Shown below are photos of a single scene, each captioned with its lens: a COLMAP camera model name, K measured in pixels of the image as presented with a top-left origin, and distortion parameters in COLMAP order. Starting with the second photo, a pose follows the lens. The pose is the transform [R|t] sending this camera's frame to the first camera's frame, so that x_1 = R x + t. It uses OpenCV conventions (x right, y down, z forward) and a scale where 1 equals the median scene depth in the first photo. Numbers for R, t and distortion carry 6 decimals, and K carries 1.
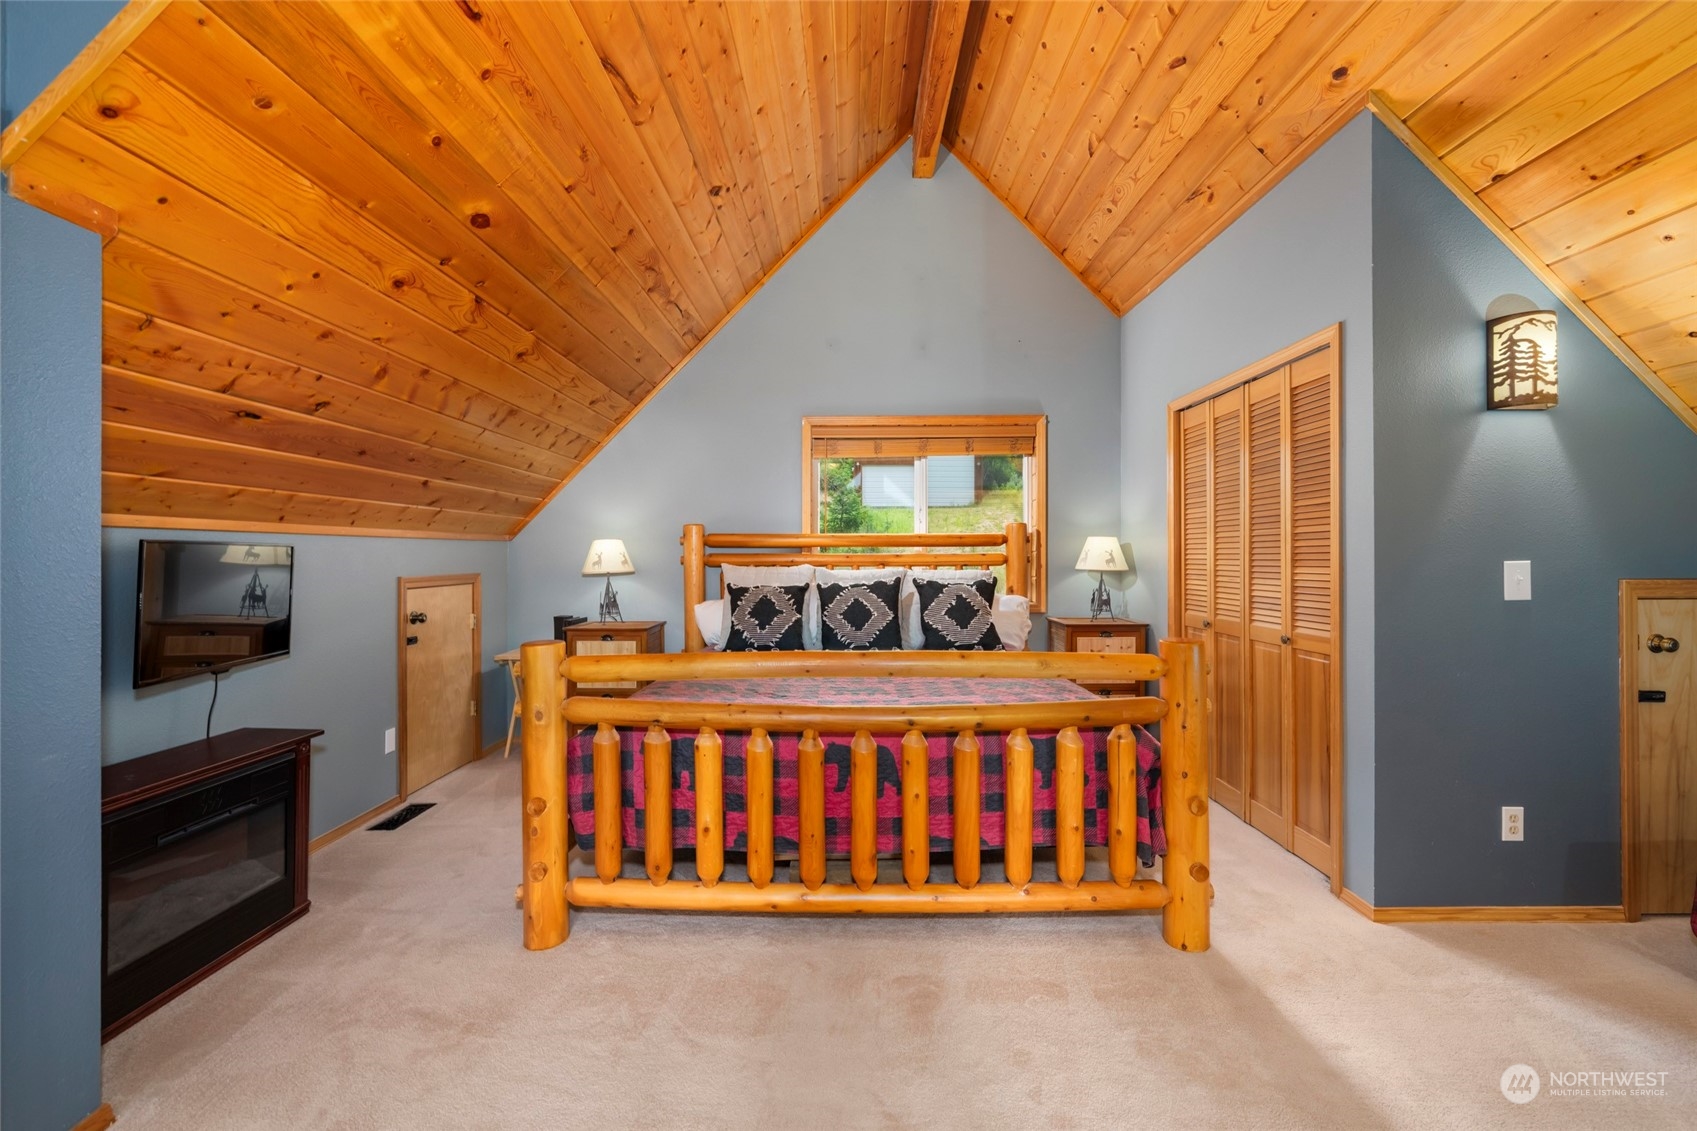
lens RADIAL K [[683.0, 0, 850.3], [0, 683.0, 559.5], [0, 0, 1]] dist [-0.000005, 0.000089]
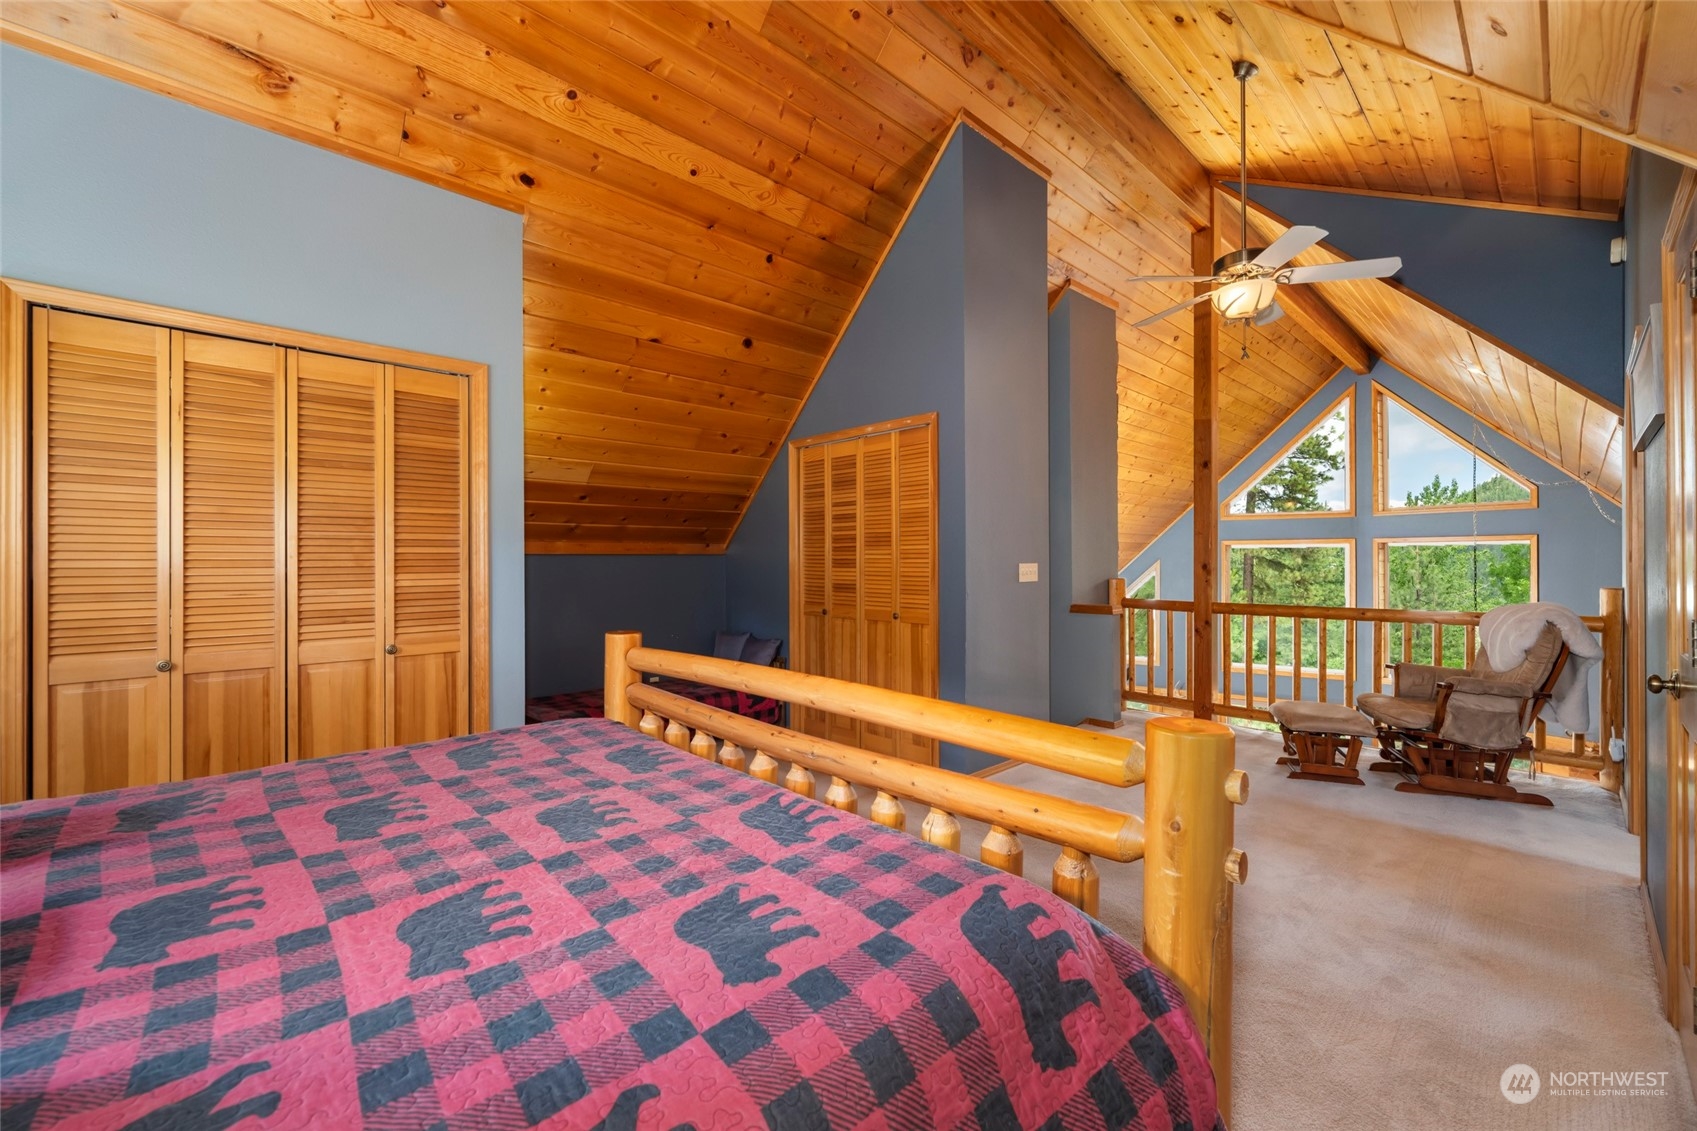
lens RADIAL K [[683.0, 0, 850.3], [0, 683.0, 559.5], [0, 0, 1]] dist [-0.000005, 0.000089]
pose [[-0.690107, 0.004610, 0.723692, -0.471797], [0.007885, 0.999968, 0.001150, -0.004776], [-0.723664, 0.006500, -0.690122, 1.109093]]
